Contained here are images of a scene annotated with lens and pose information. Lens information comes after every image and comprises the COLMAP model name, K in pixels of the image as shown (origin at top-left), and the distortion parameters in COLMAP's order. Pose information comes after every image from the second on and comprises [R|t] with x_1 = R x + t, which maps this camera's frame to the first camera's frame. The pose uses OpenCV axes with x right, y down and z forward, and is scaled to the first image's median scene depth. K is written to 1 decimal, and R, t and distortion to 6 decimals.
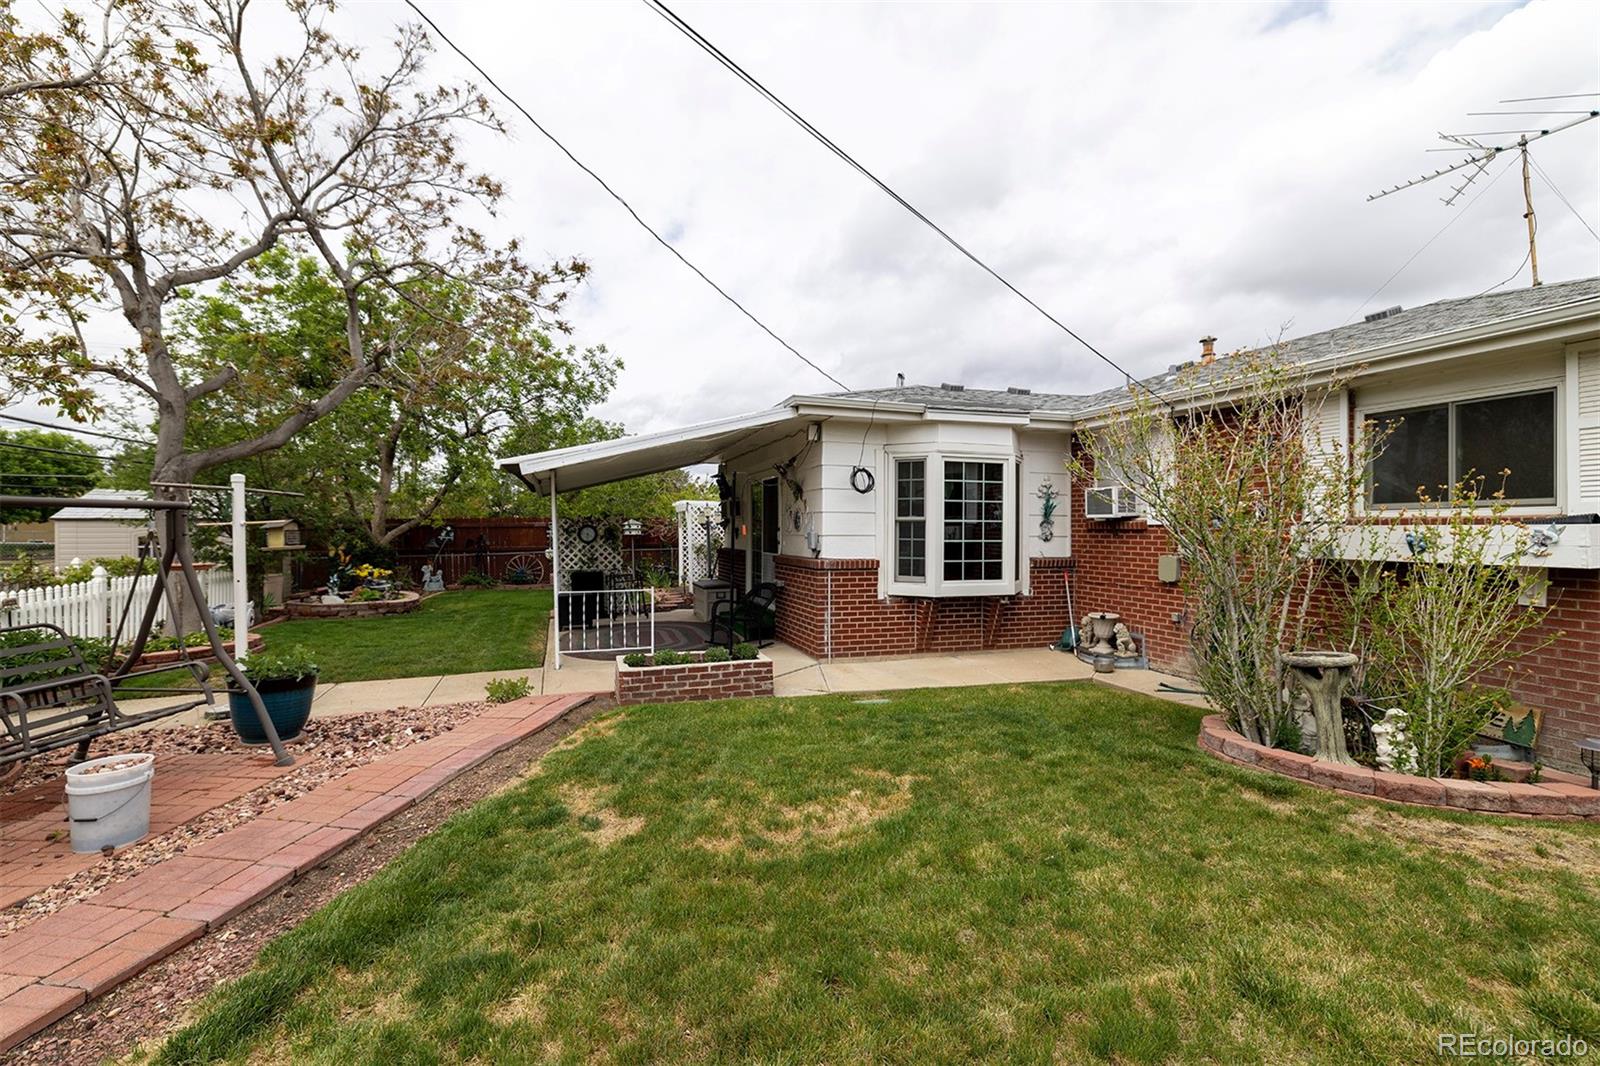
lens RADIAL K [[684.1, 0, 796.3], [0, 684.1, 530.6], [0, 0, 1]] dist [-0.001657, 0.000120]
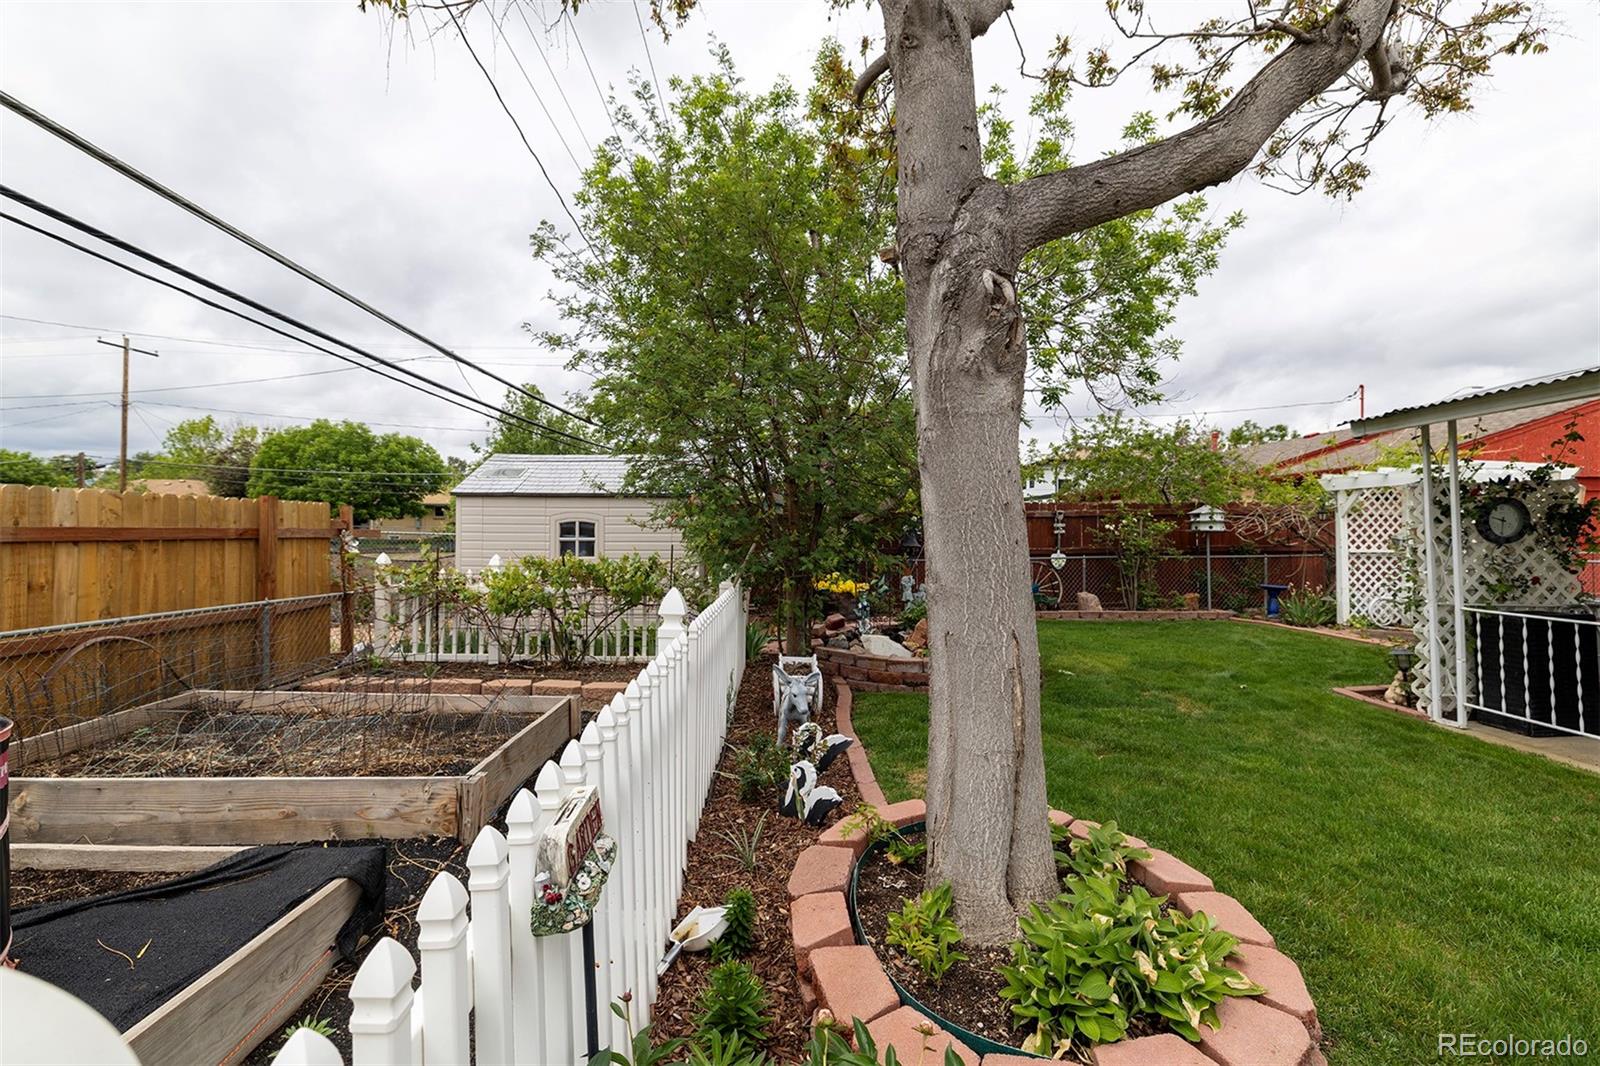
lens RADIAL K [[684.1, 0, 790.8], [0, 684.1, 527.4], [0, 0, 1]] dist [-0.001657, 0.000120]
pose [[0.953644, 0.006786, -0.300861, -0.581618], [-0.009939, 0.999911, -0.008952, 0.016986], [0.300774, 0.011527, 0.953626, 0.470492]]
